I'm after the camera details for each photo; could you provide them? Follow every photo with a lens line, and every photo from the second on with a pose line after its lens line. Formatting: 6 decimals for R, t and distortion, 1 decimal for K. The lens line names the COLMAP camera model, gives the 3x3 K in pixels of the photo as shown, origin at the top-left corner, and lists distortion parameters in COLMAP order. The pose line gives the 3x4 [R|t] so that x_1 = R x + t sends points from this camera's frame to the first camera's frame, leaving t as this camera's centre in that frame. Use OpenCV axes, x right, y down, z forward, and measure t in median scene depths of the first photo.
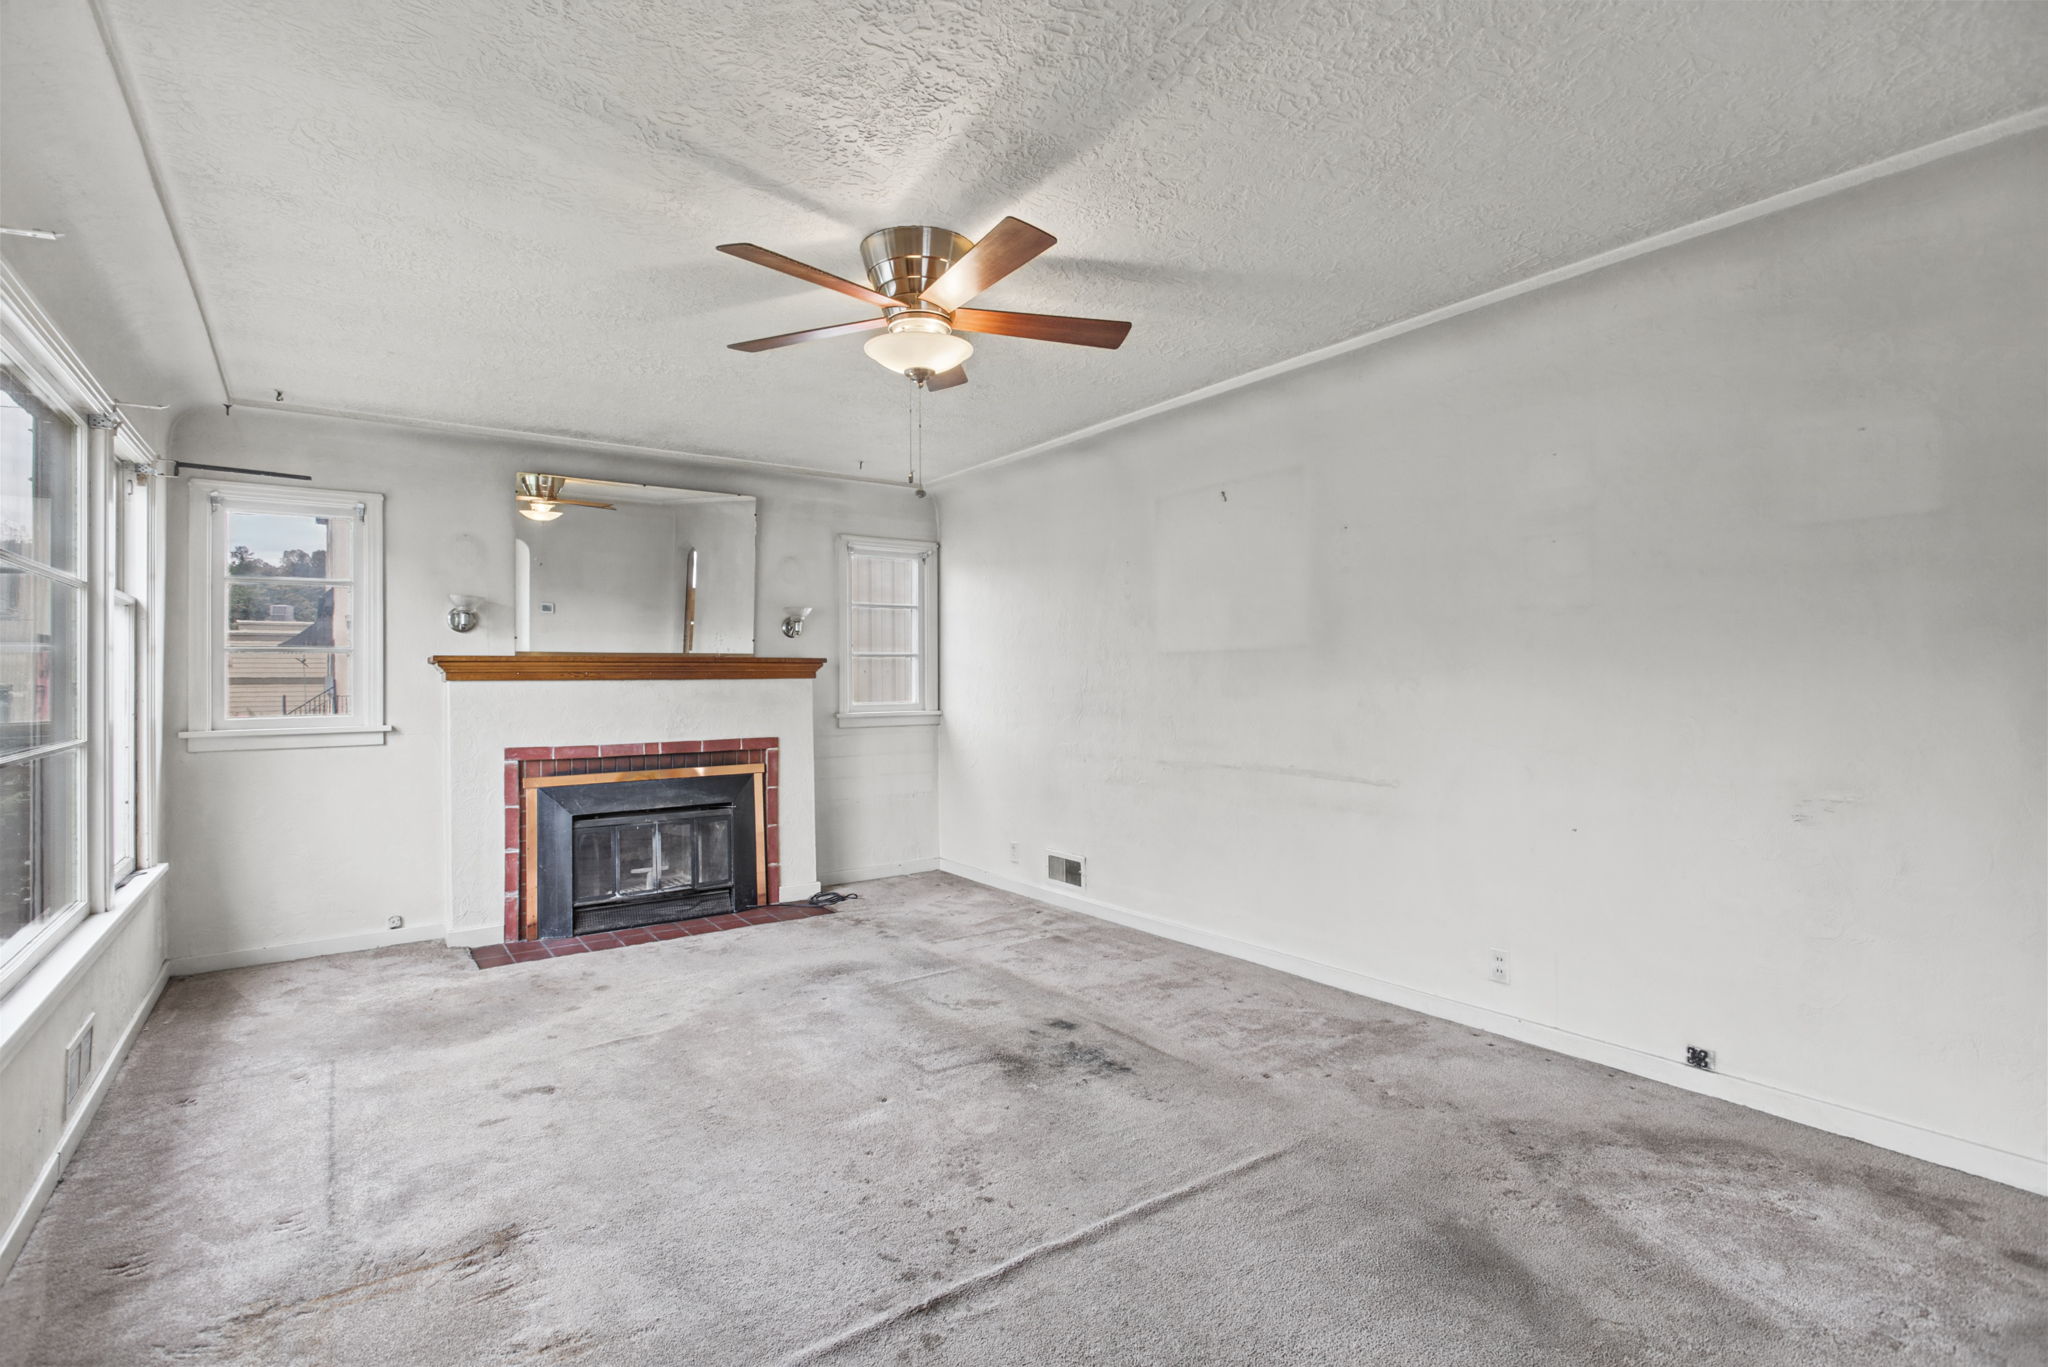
lens RADIAL K [[970.9, 0, 1016.1], [0, 970.9, 673.2], [0, 0, 1]] dist [-0.016533, 0.008395]
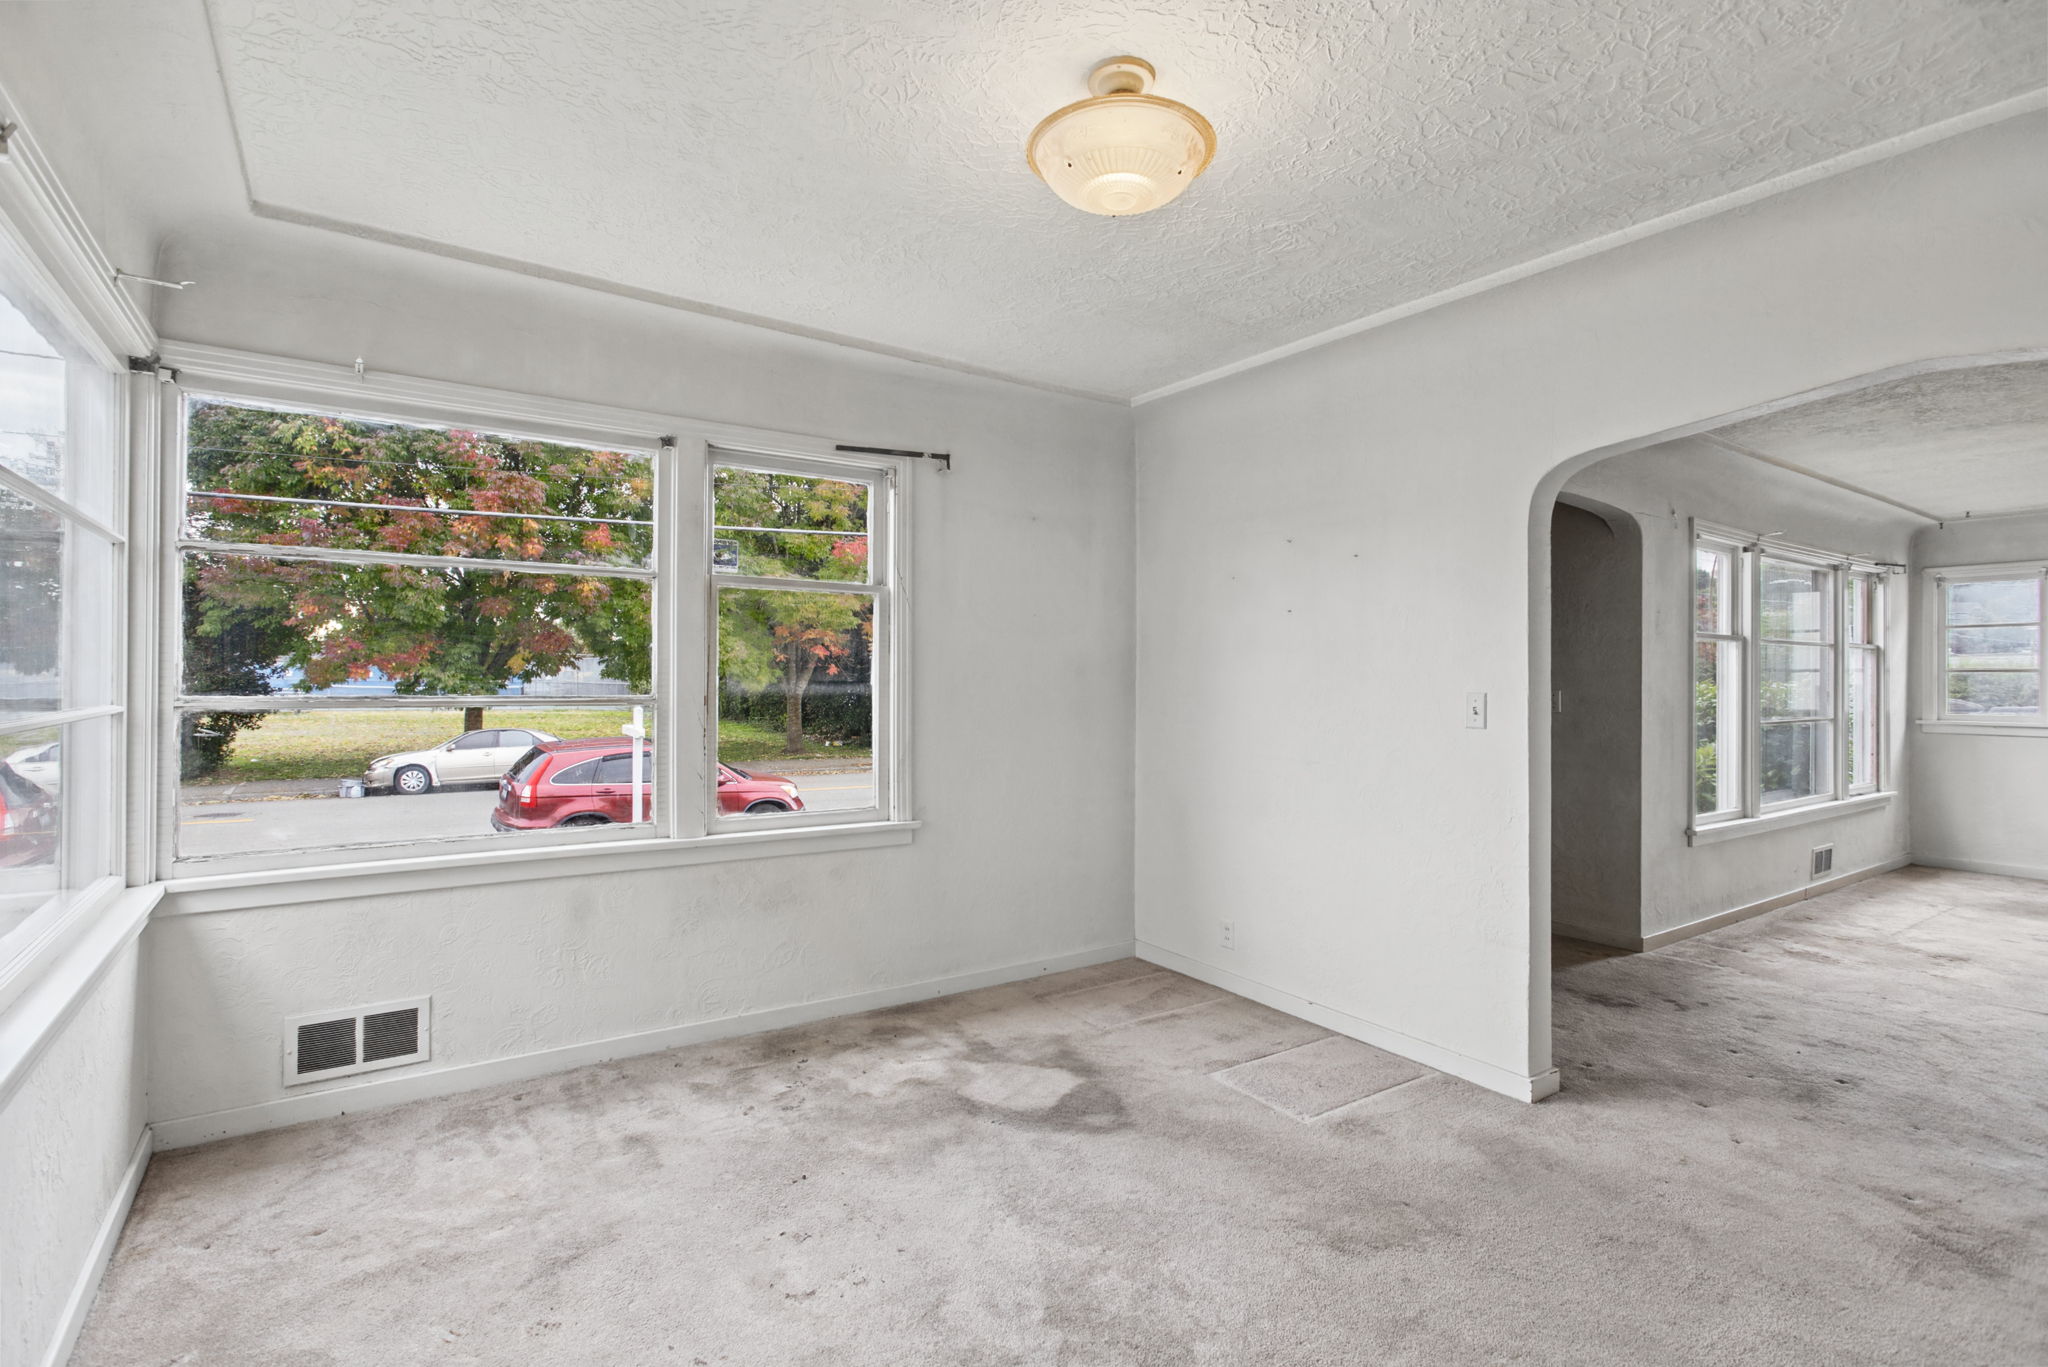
lens RADIAL K [[963.7, 0, 1024.9], [0, 963.7, 674.0], [0, 0, 1]] dist [-0.010534, 0.002185]
pose [[-0.021402, 0.003644, -0.999764, 0.761505], [-0.002511, 0.999990, 0.003699, -0.020087], [0.999768, 0.002590, -0.021393, -0.475433]]
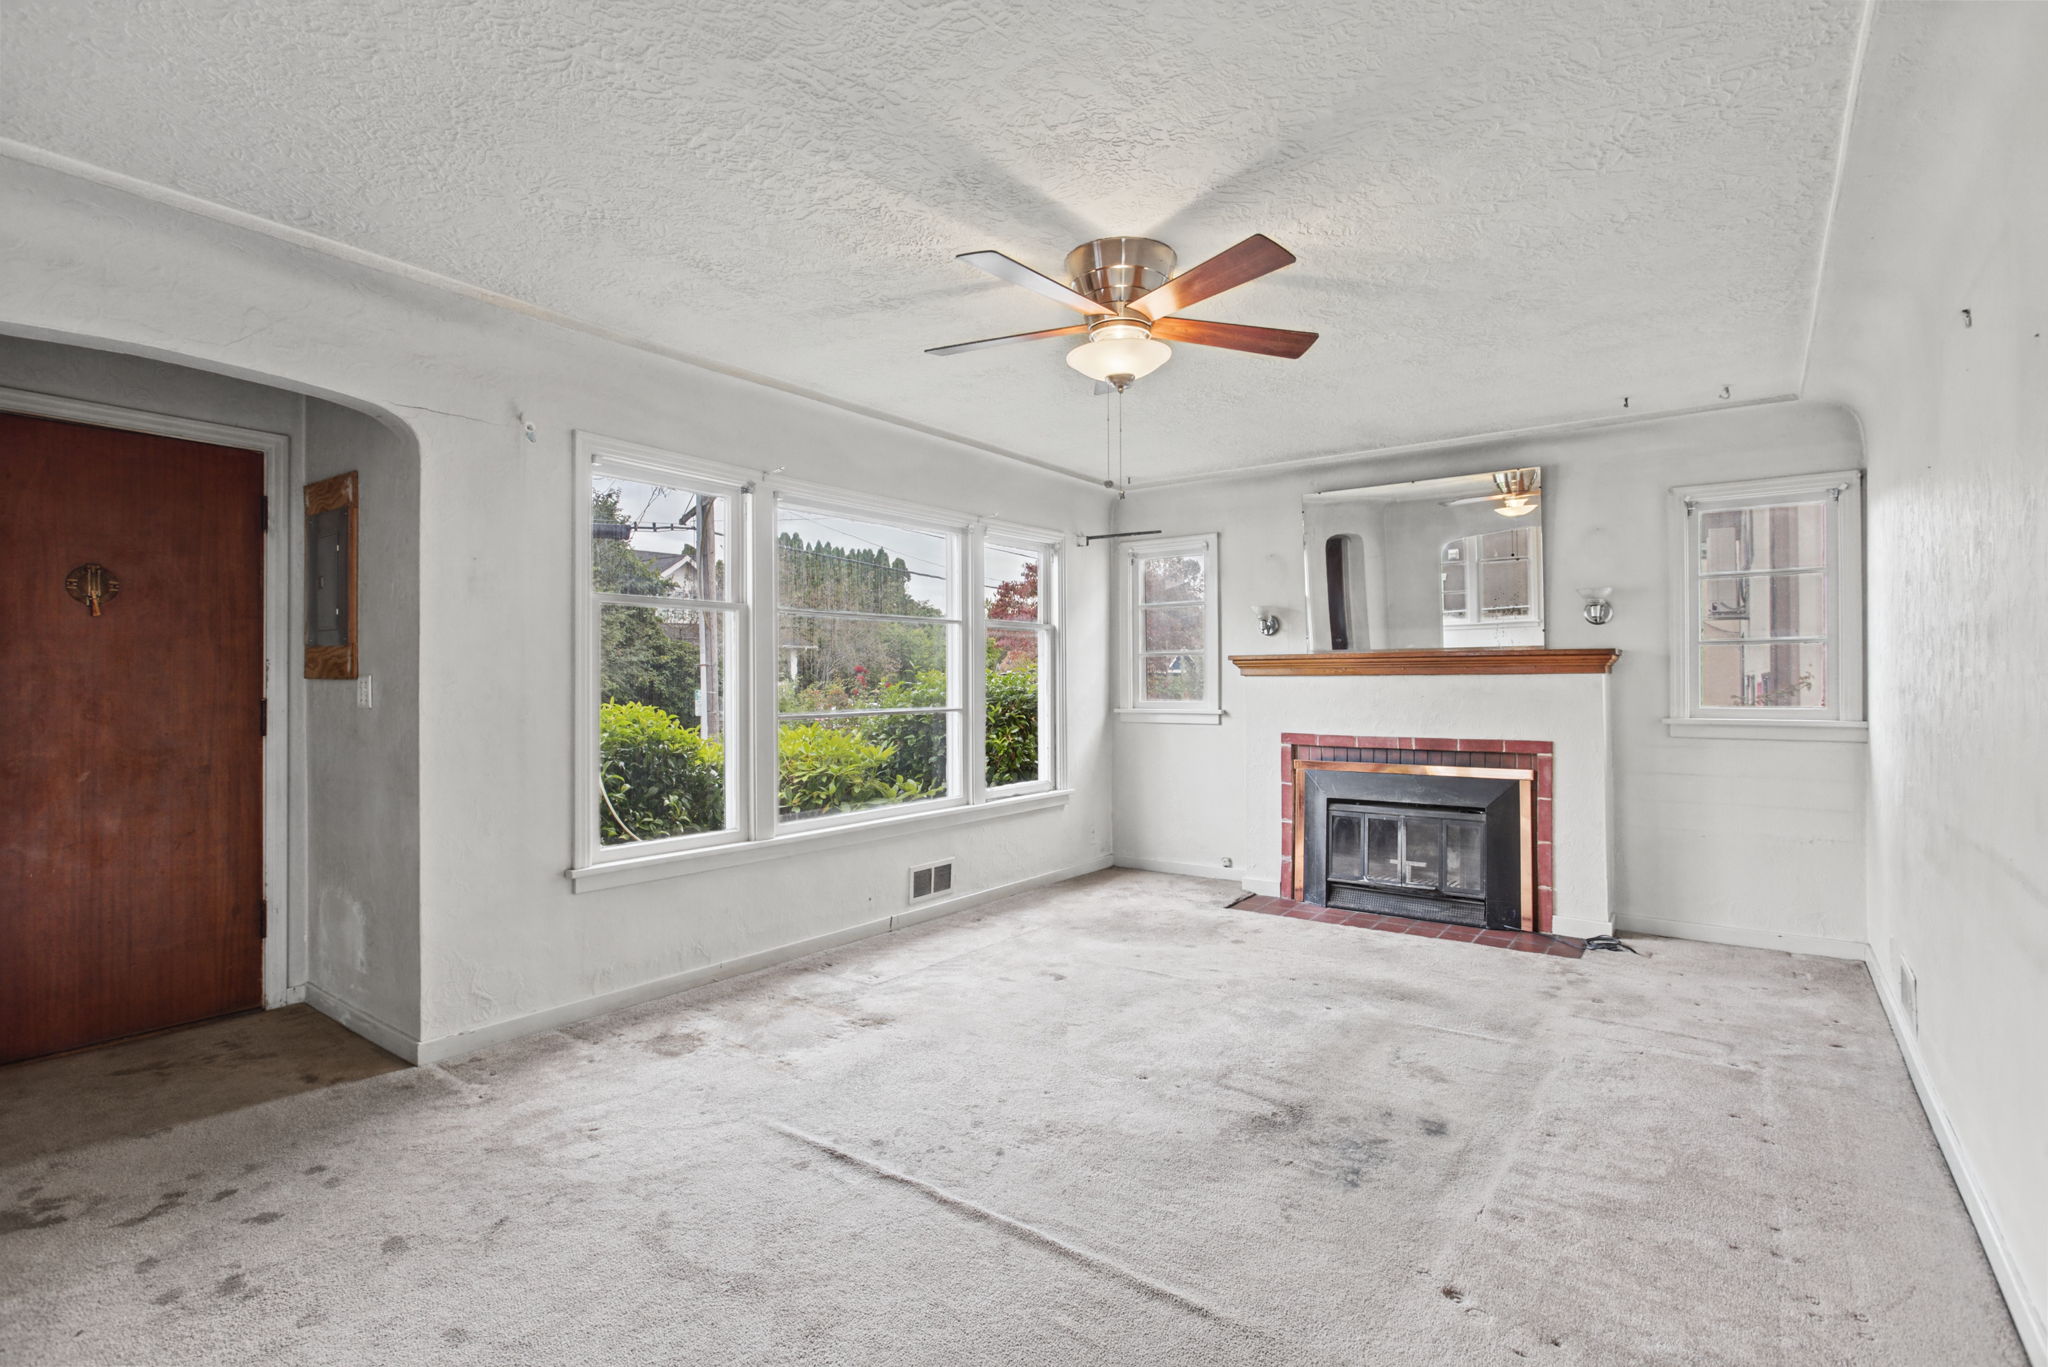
lens RADIAL K [[963.7, 0, 1024.9], [0, 963.7, 674.0], [0, 0, 1]] dist [-0.010534, 0.002185]
pose [[0.306855, 0.000307, -0.951756, 0.509553], [0.005782, 0.999981, 0.002187, 0.001464], [0.951739, -0.006174, 0.306848, 0.352040]]
